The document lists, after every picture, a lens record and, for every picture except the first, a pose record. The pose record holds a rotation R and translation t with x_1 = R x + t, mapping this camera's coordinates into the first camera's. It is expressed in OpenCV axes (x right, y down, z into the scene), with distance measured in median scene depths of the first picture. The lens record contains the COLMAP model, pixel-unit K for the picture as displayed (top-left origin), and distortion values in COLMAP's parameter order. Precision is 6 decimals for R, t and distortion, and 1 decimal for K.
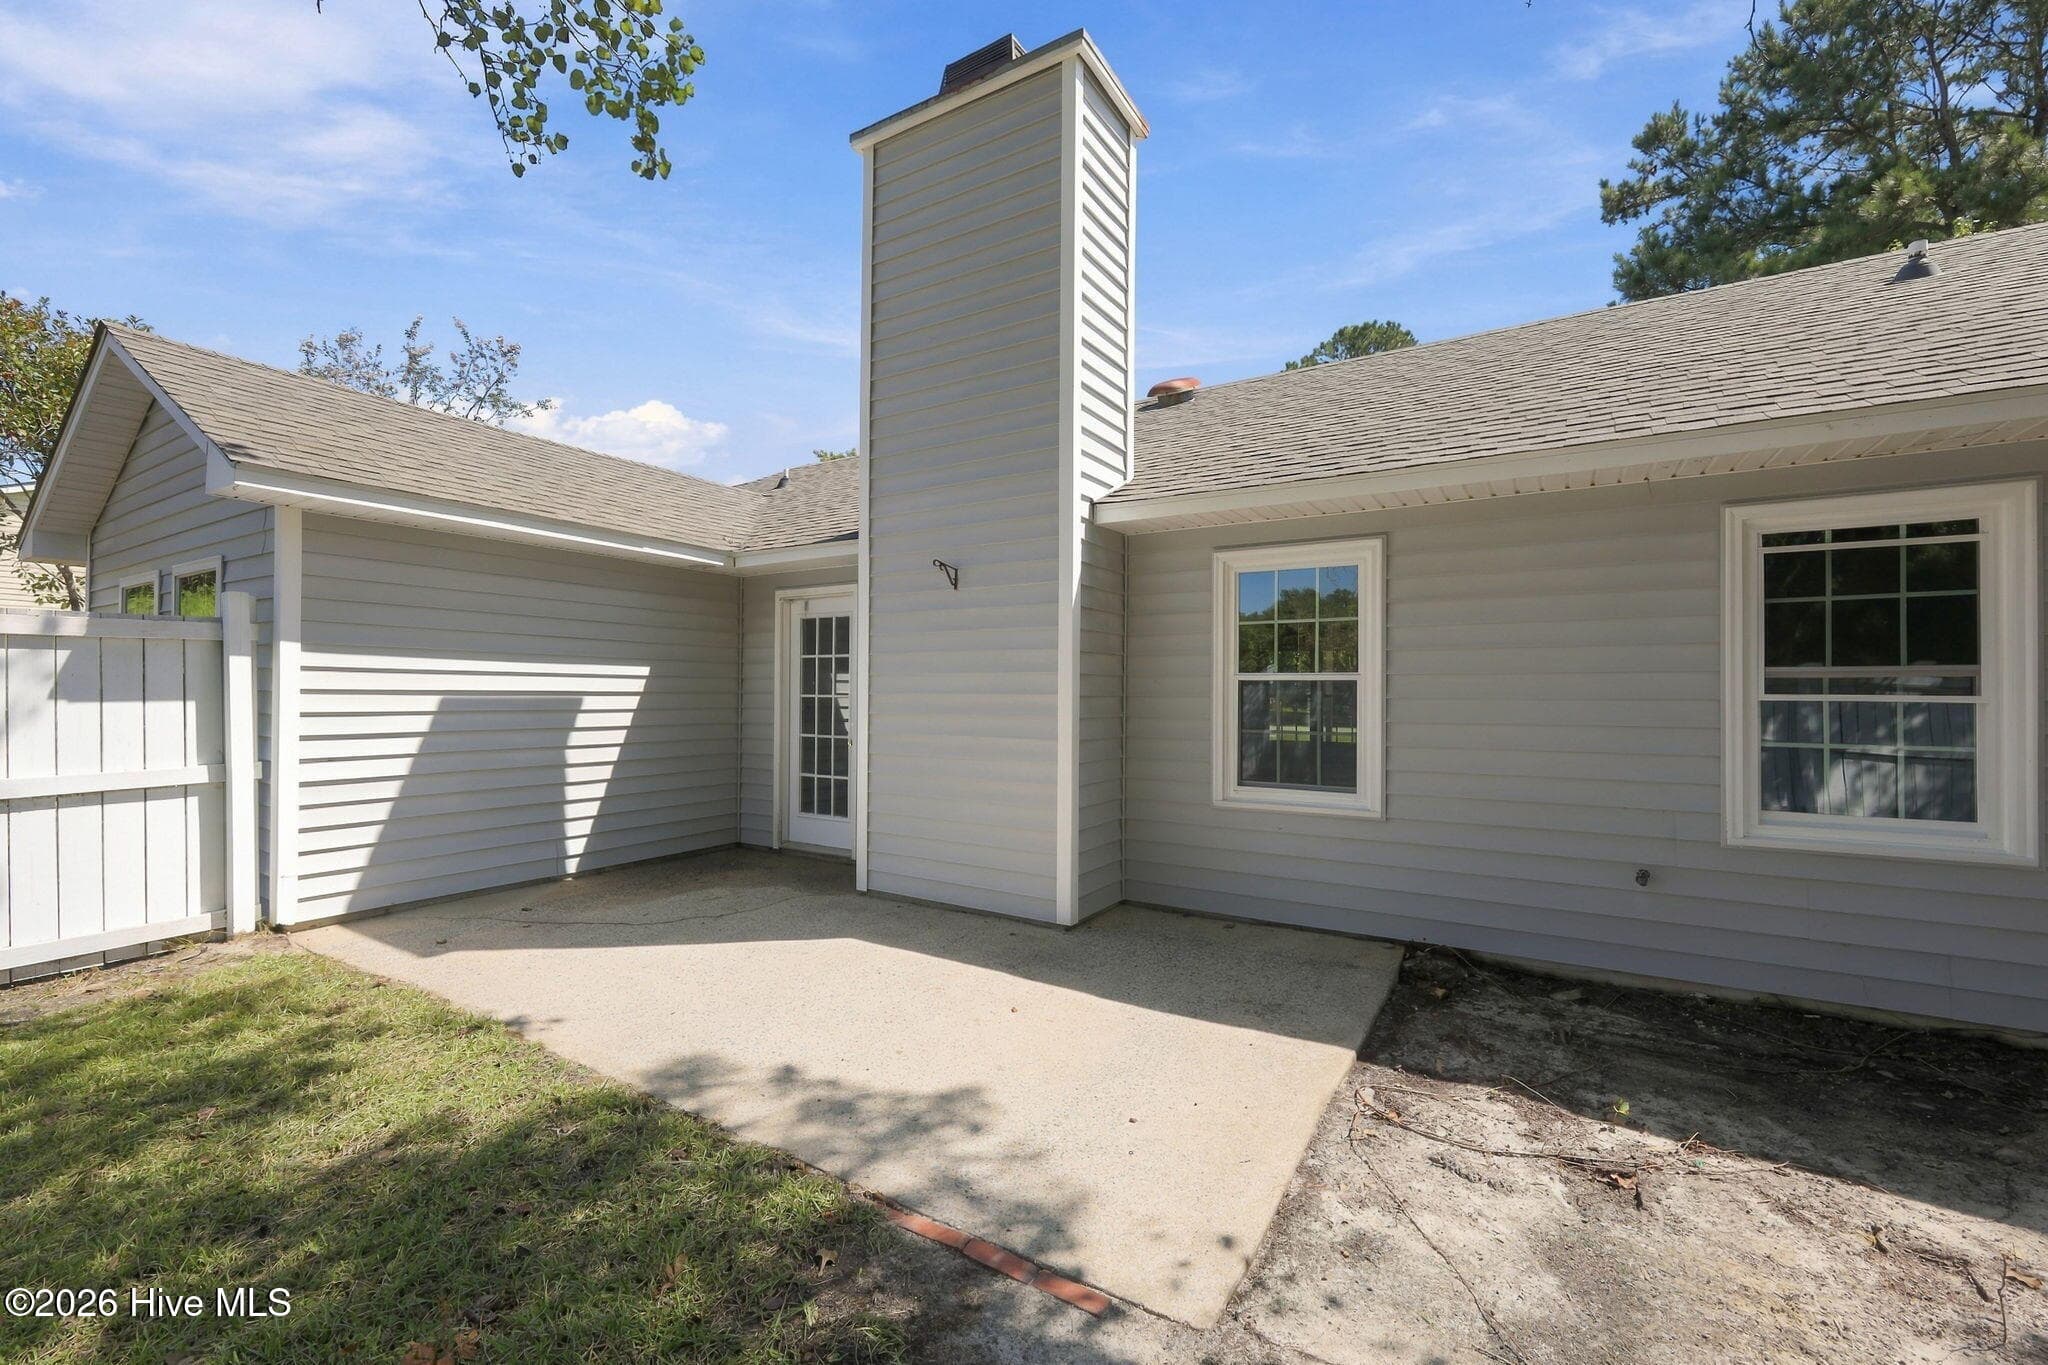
lens RADIAL K [[834.7, 0, 1020.7], [0, 834.7, 685.1], [0, 0, 1]] dist [-0.000917, 0.000136]
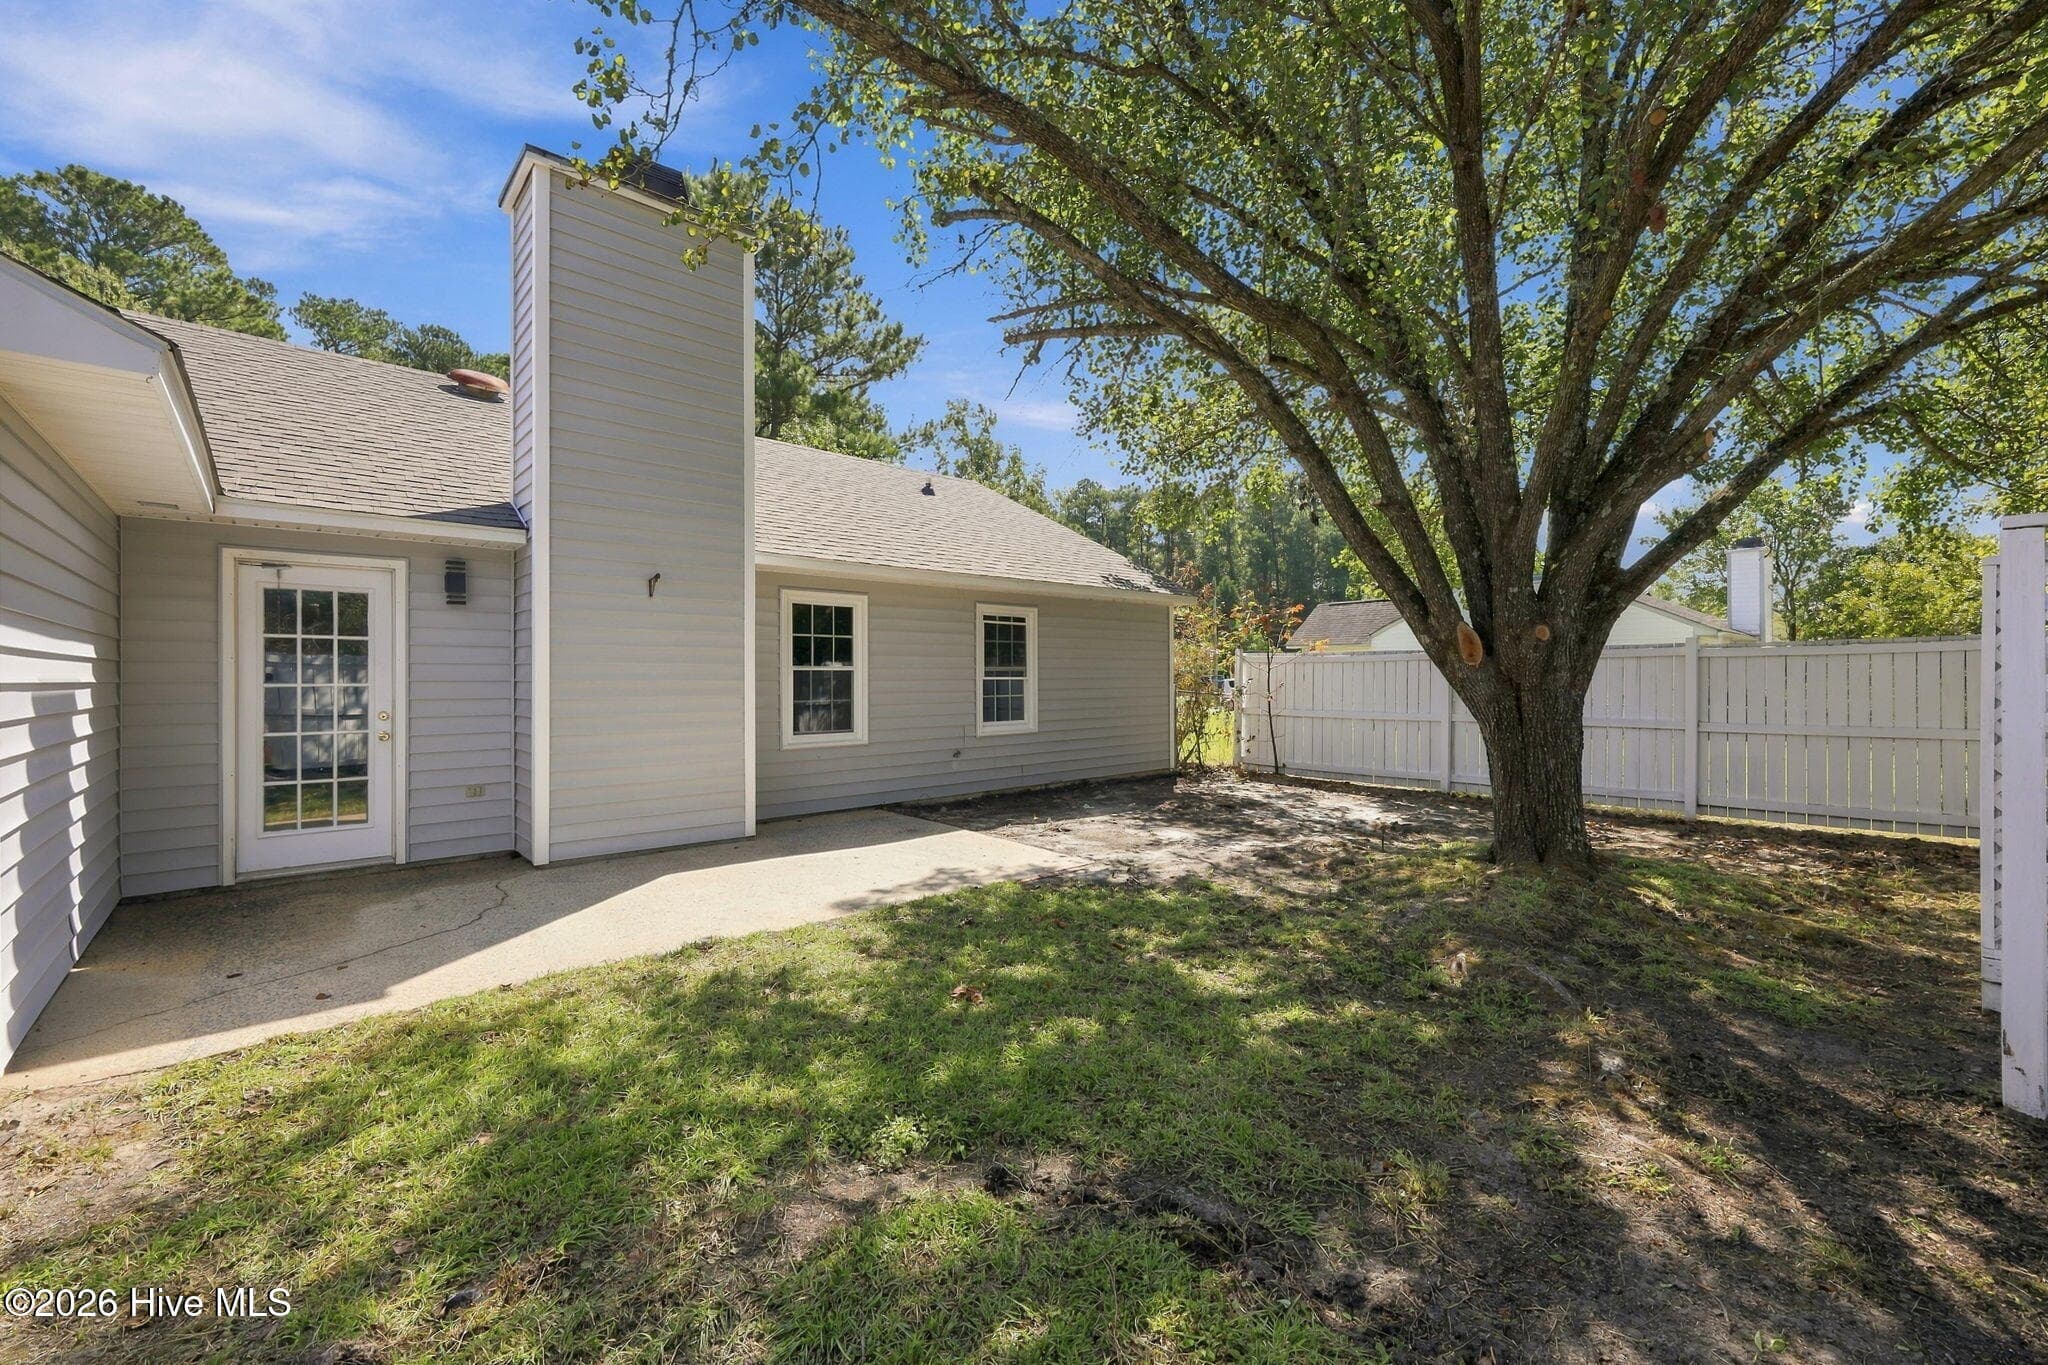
lens RADIAL K [[834.7, 0, 1020.7], [0, 834.7, 685.1], [0, 0, 1]] dist [-0.000917, 0.000136]
pose [[0.281317, -0.017584, 0.959454, -1.579409], [-0.006915, 0.999769, 0.020351, -0.017817], [-0.959590, -0.012360, 0.281130, 0.163967]]
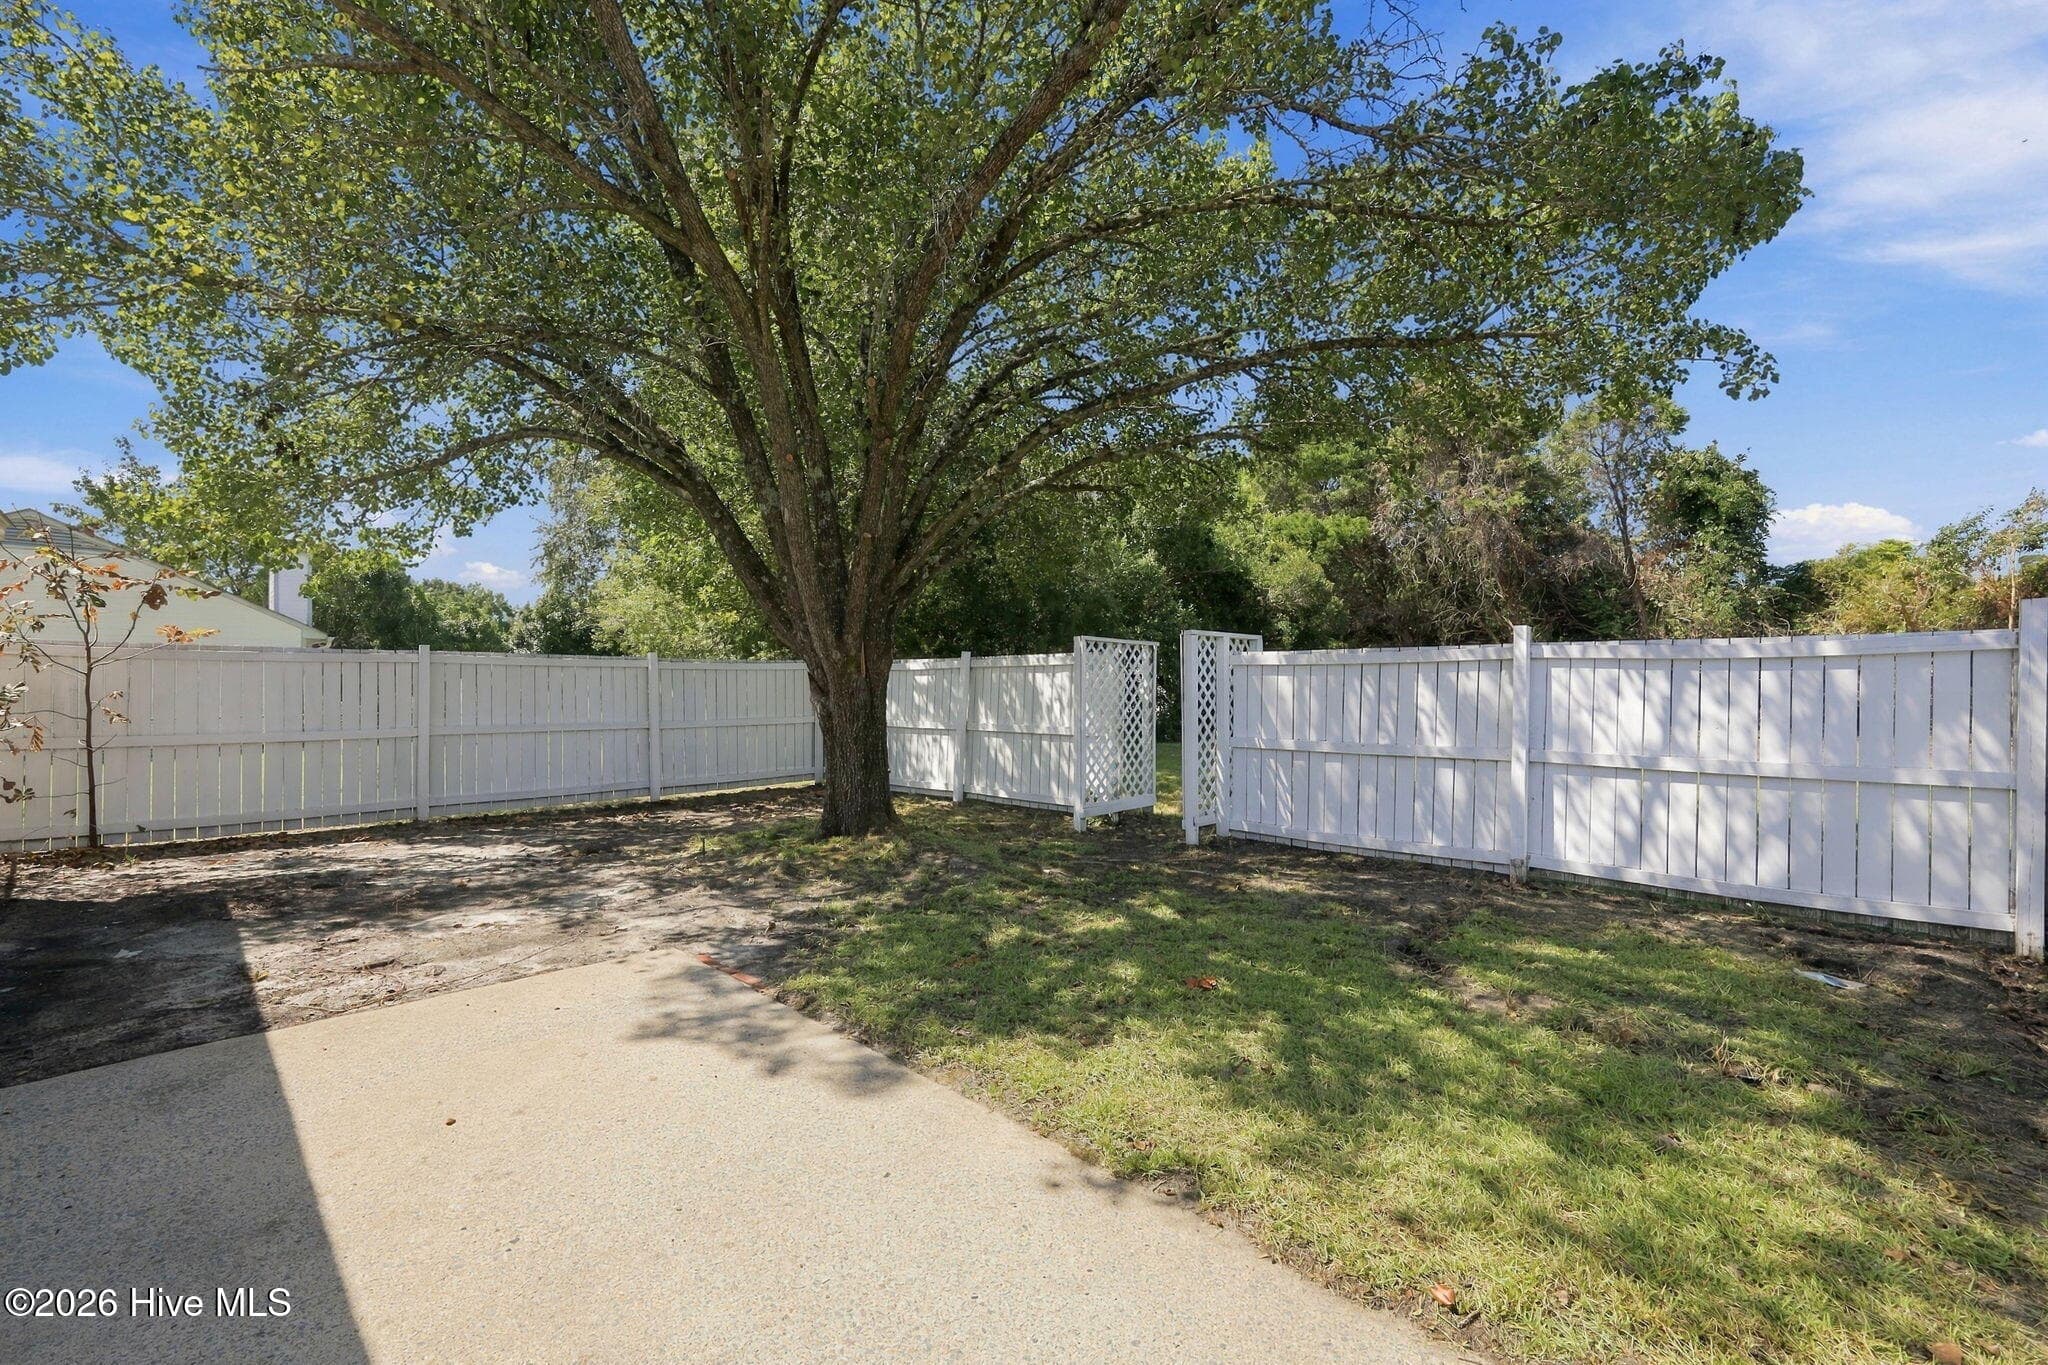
lens RADIAL K [[834.7, 0, 1020.7], [0, 834.7, 685.1], [0, 0, 1]] dist [-0.000917, 0.000136]
pose [[-0.978295, -0.009749, 0.206990, -0.638547], [-0.011931, 0.999886, -0.009298, 0.003983], [-0.206875, -0.011566, -0.978299, 1.595556]]
